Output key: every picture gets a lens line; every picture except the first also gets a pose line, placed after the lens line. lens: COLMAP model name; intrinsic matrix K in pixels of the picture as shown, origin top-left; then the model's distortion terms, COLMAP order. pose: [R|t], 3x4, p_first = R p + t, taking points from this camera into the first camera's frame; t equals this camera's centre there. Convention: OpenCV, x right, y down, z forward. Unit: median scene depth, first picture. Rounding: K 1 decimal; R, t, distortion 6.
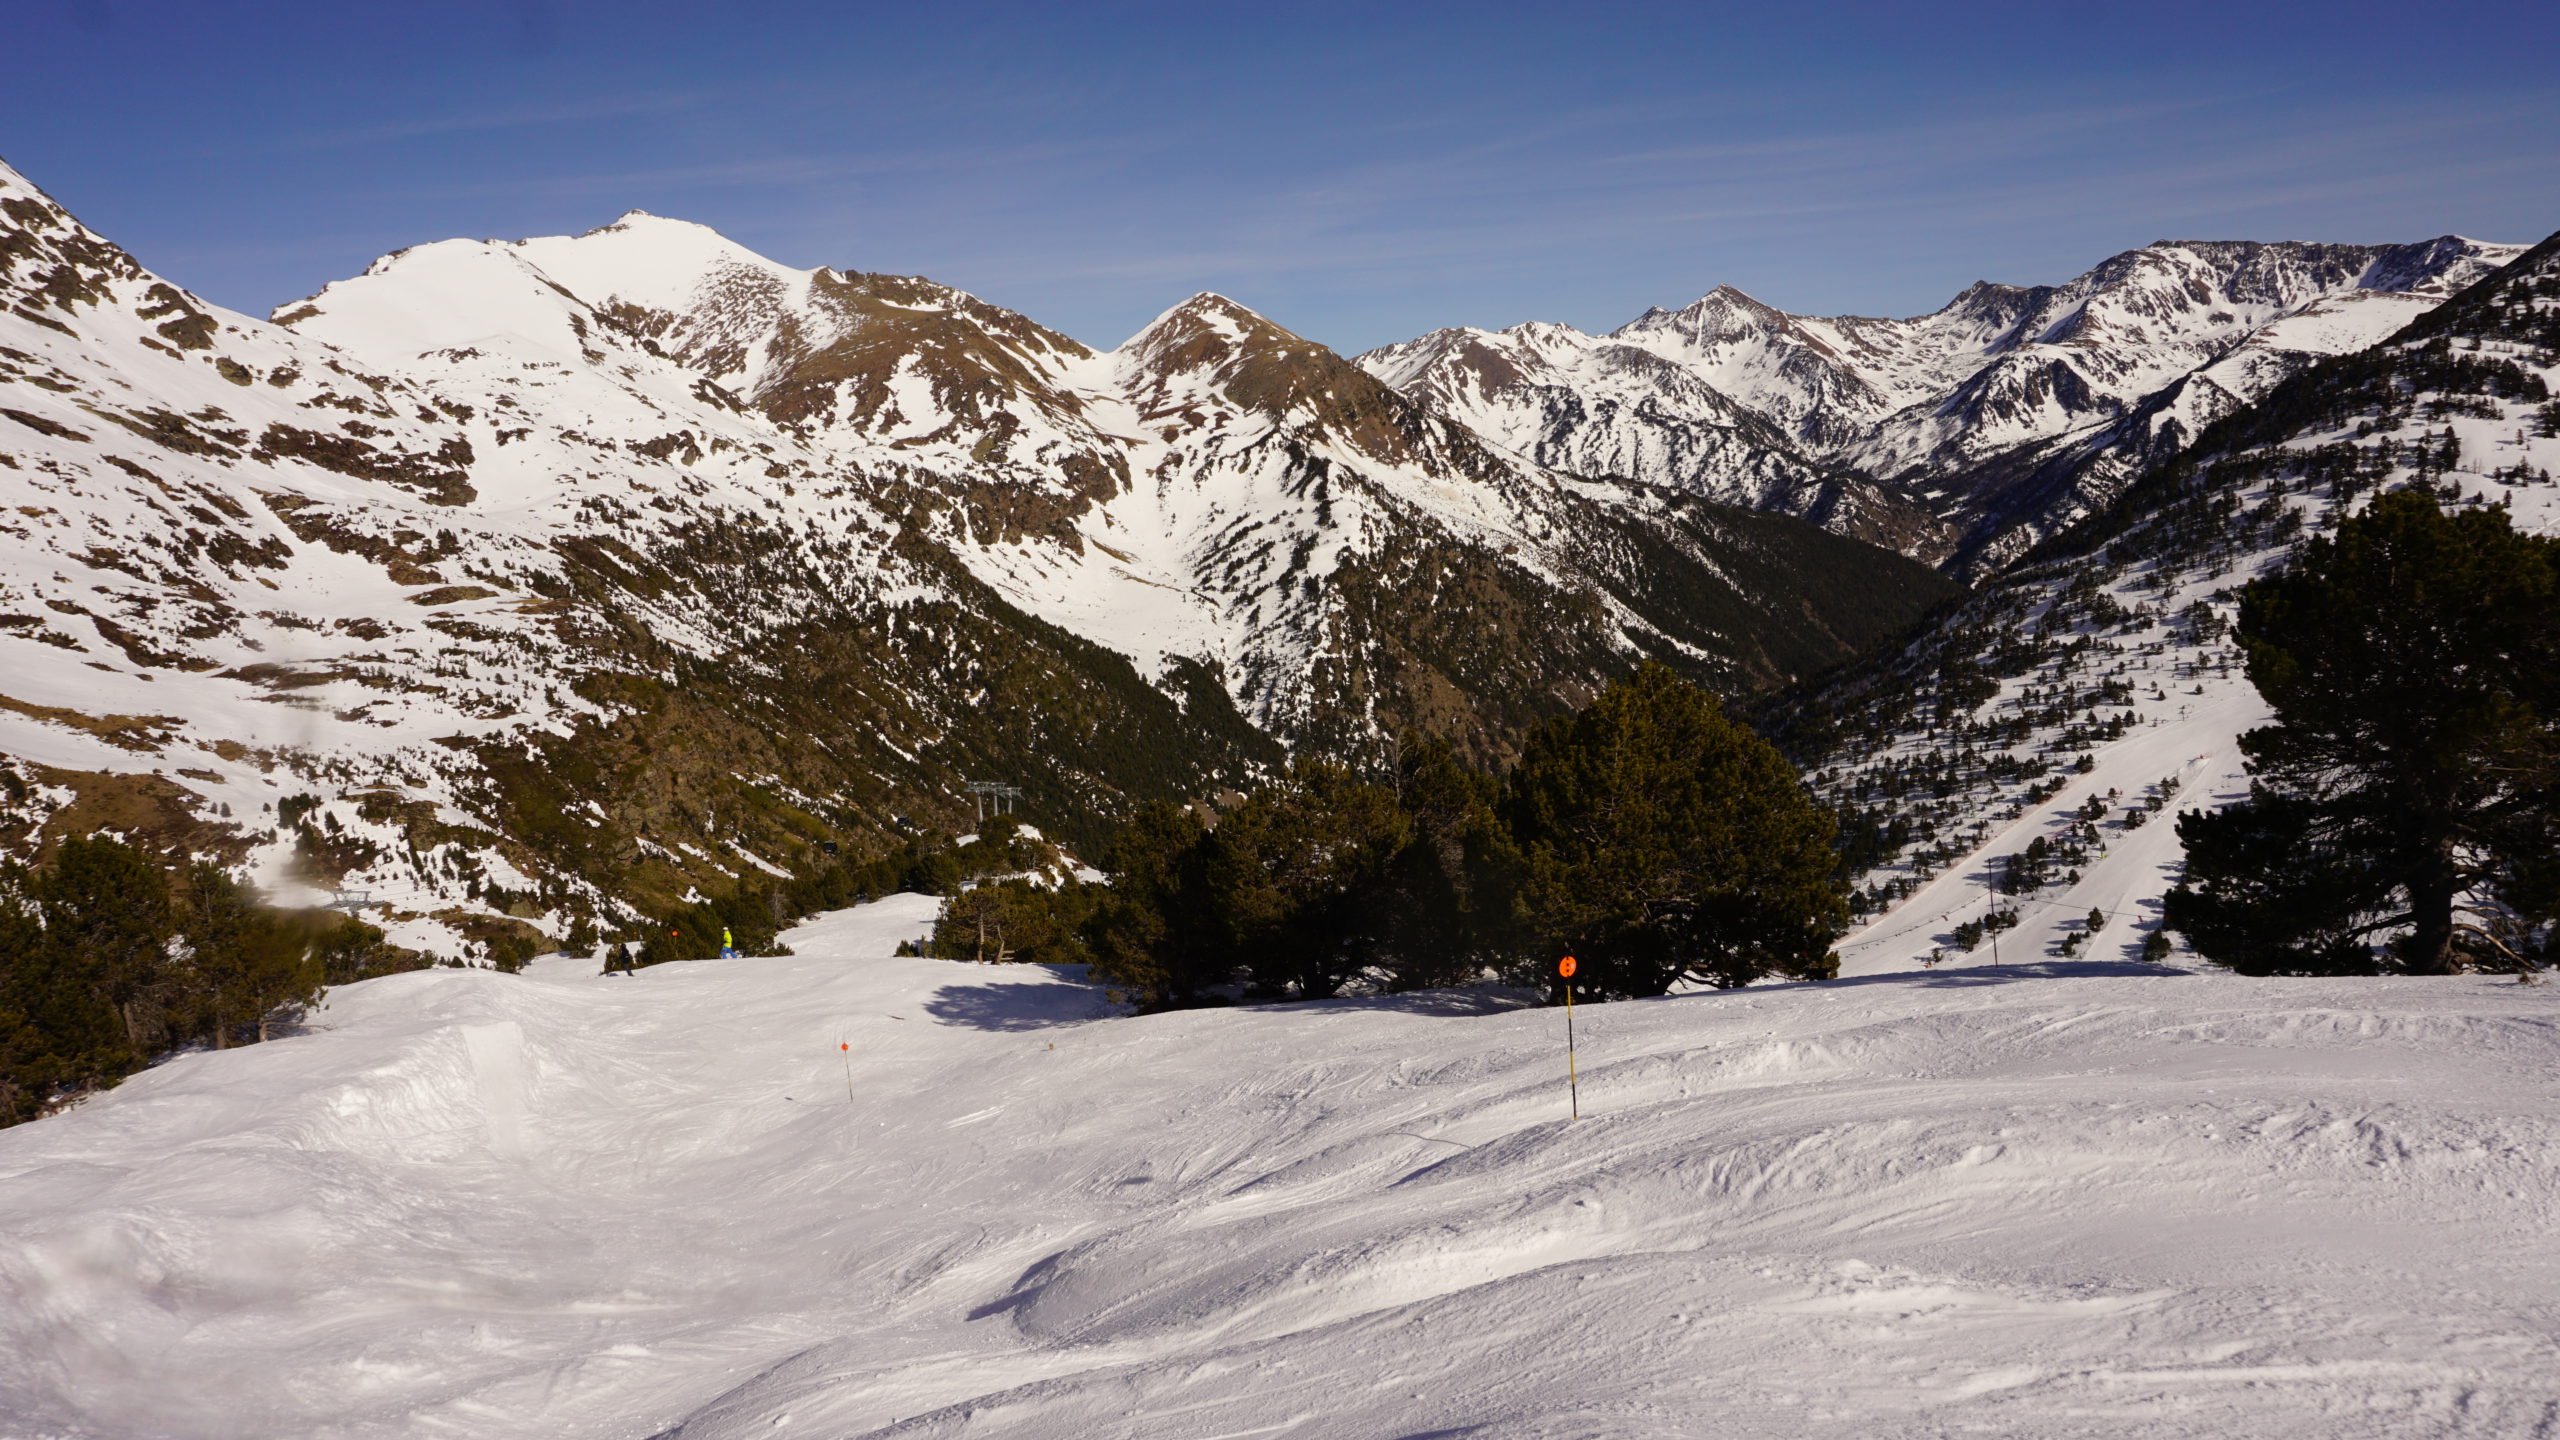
lens RADIAL K [[1685.6, 0, 1280.0], [0, 1685.6, 720.0], [0, 0, 1]] dist [-0.002347, 0.002148]
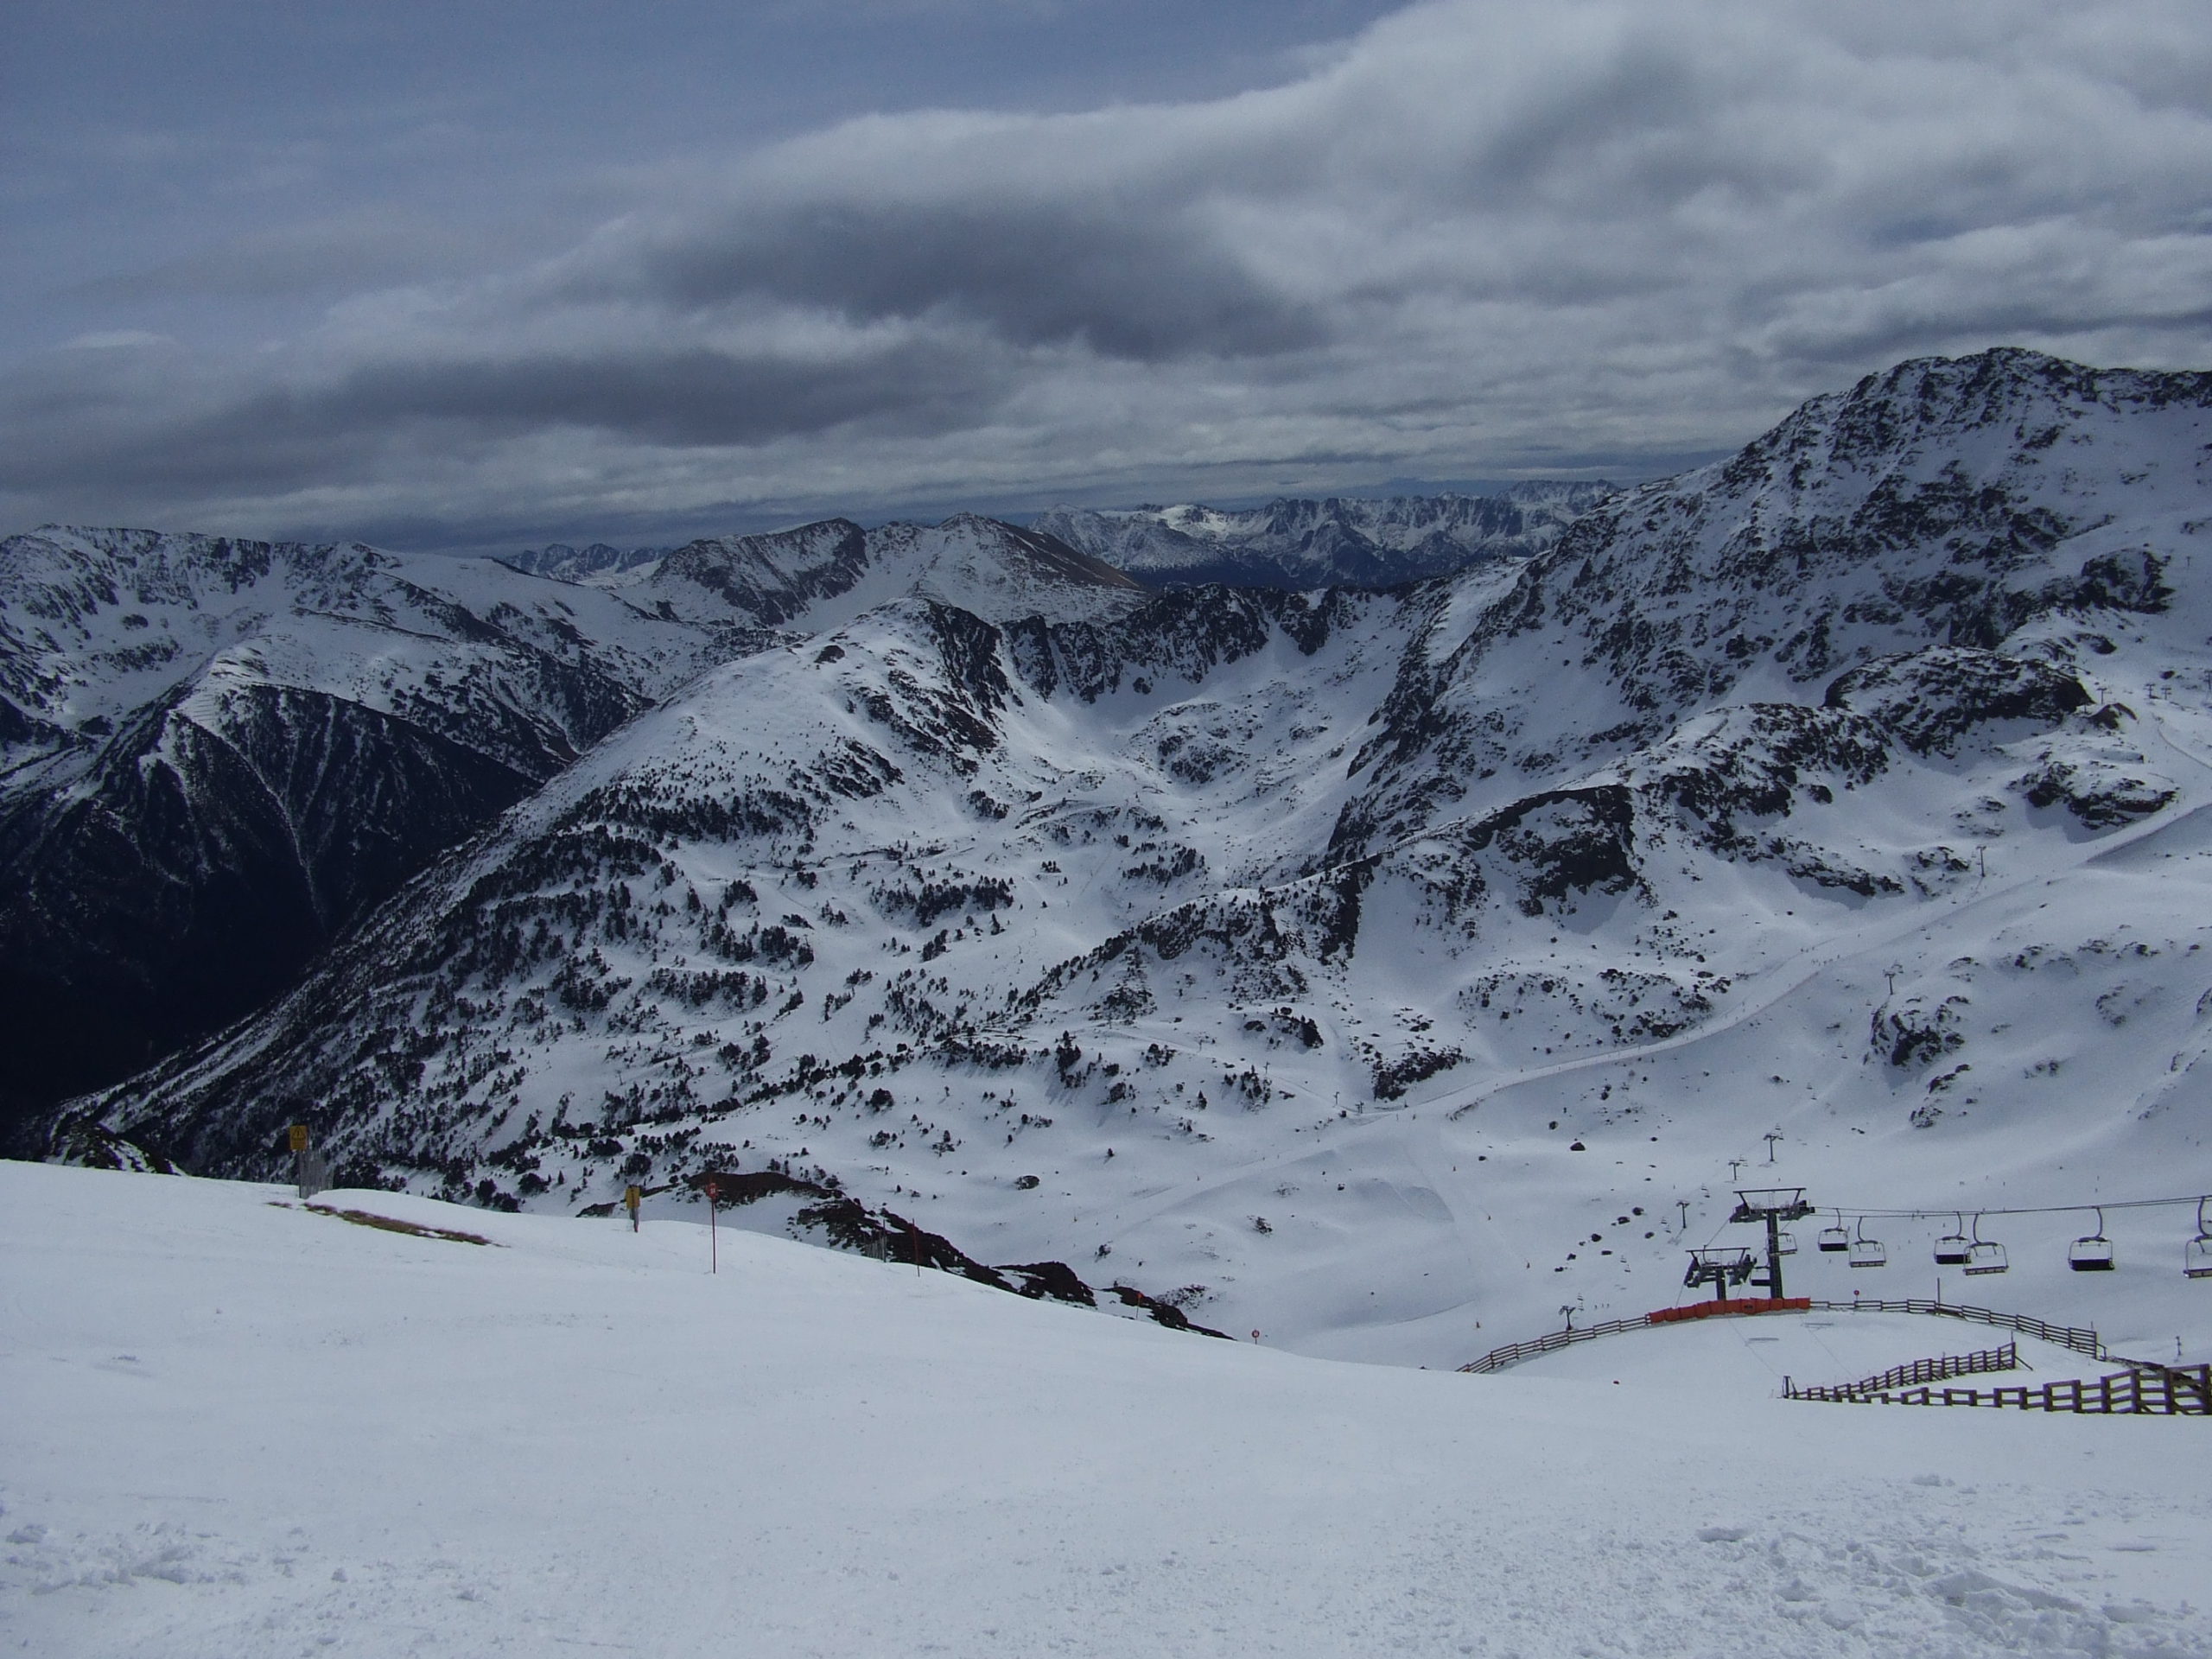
lens RADIAL K [[2543.8, 0, 1106.0], [0, 2543.8, 829.5], [0, 0, 1]] dist [-0.011141, -0.044735]
pose [[0.608945, -0.060596, 0.790895, -0.241678], [0.151687, 0.987573, -0.041125, -0.009840], [-0.778574, 0.145011, 0.610569, -0.224747]]
